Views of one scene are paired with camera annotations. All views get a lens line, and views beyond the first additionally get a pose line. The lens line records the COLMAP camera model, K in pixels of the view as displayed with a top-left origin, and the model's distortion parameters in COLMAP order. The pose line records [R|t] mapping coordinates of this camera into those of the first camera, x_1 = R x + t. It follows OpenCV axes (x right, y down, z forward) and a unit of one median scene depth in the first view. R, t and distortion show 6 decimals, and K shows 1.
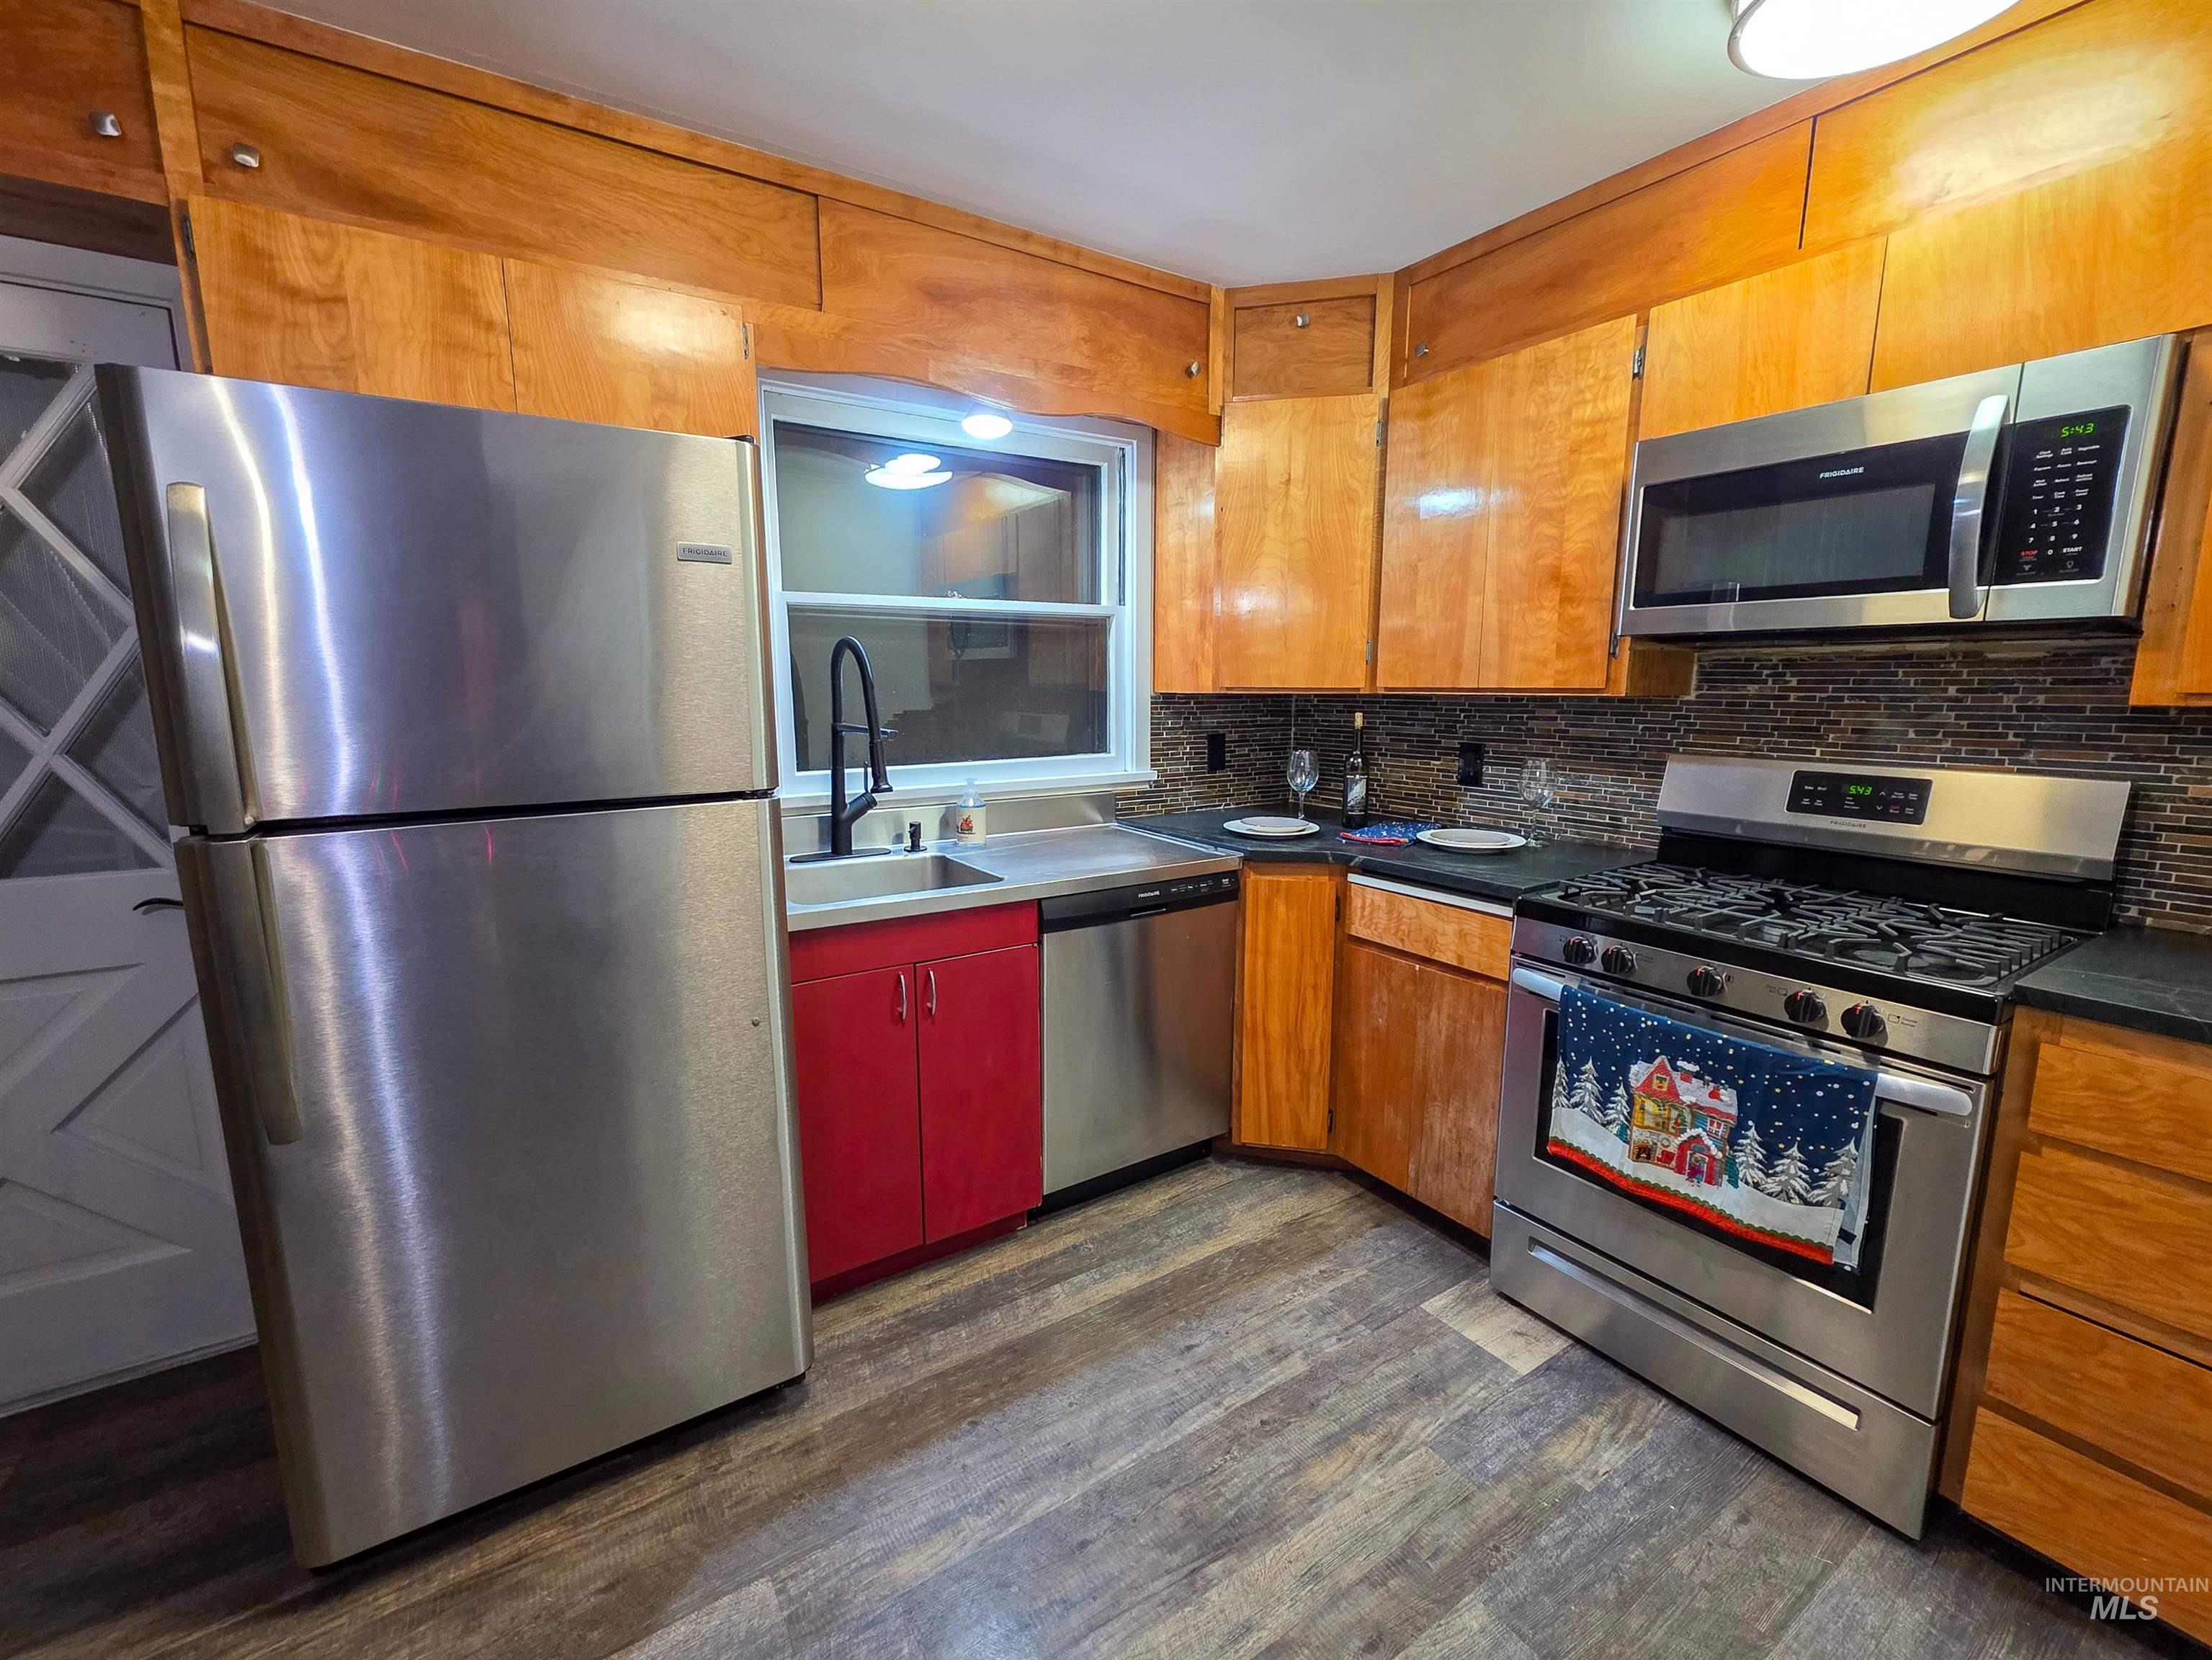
lens RADIAL K [[903.8, 0, 1119.6], [0, 903.8, 831.9], [0, 0, 1]] dist [0.003291, 0.000092]
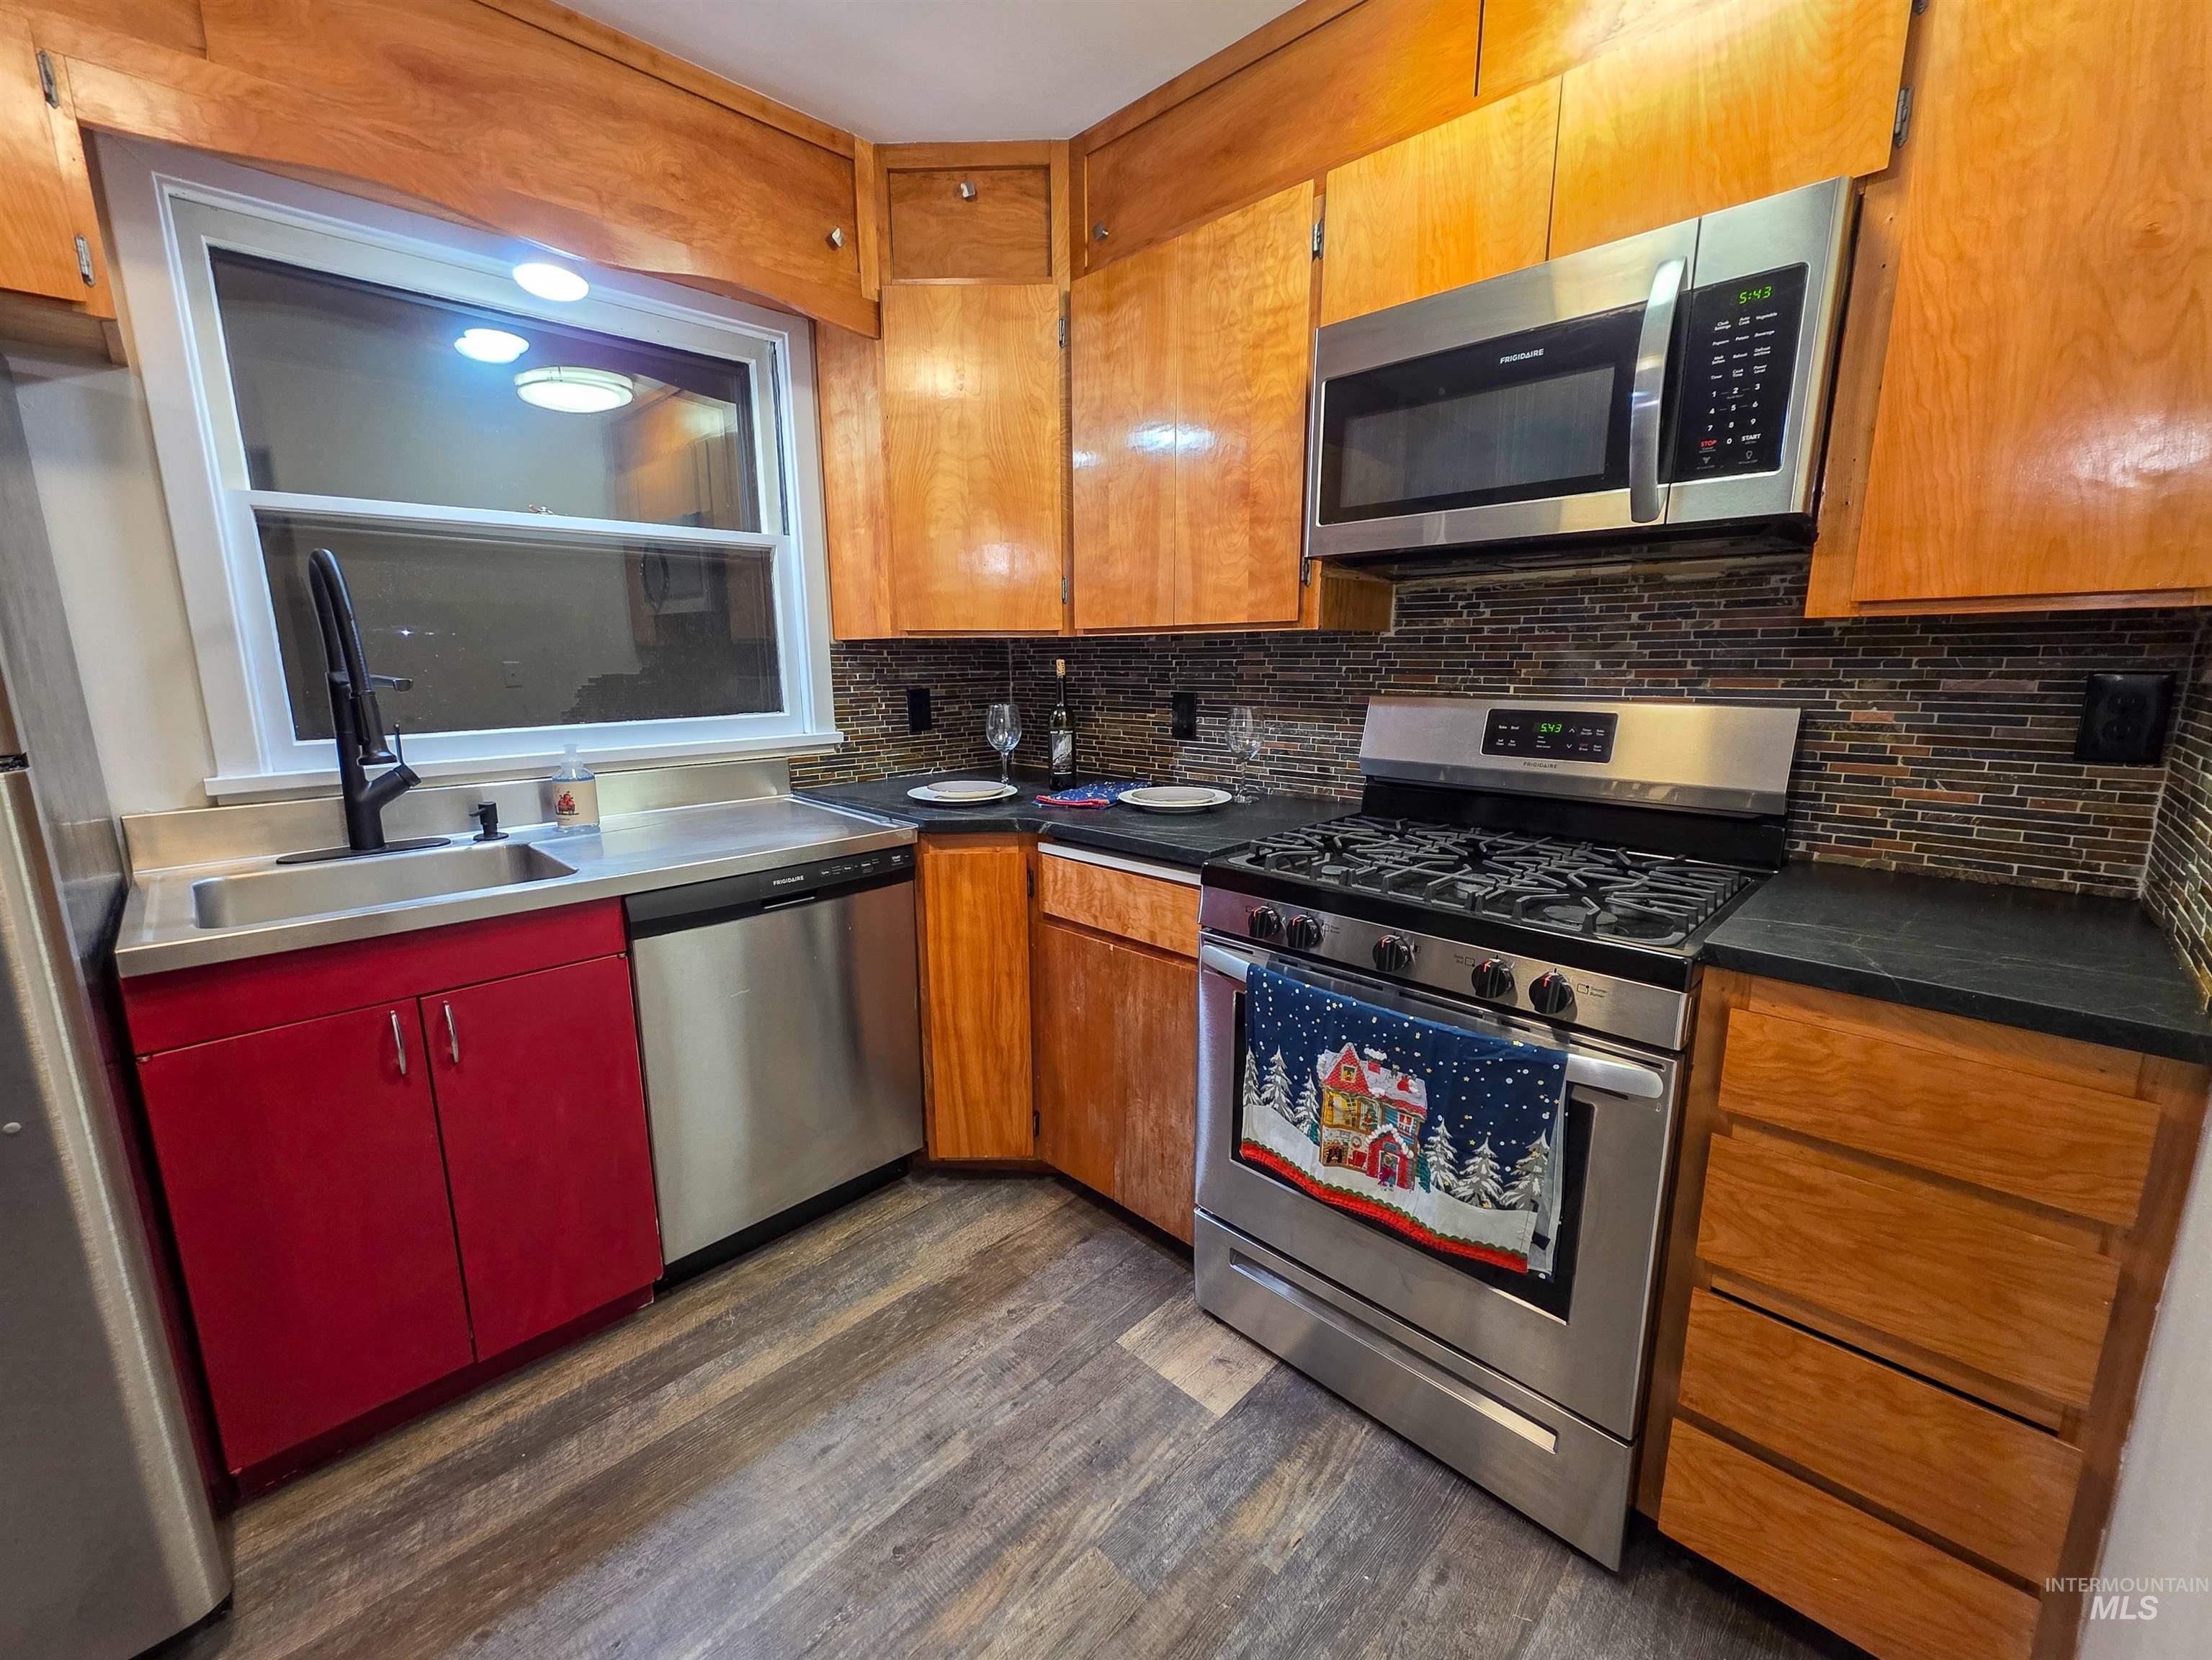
lens RADIAL K [[903.8, 0, 1091.4], [0, 903.8, 831.9], [0, 0, 1]] dist [0.003291, 0.000092]
pose [[0.978846, -0.045580, 0.199455, 0.173407], [0.038714, 0.998520, 0.038192, 0.006529], [-0.200901, -0.029662, 0.979162, 0.191499]]
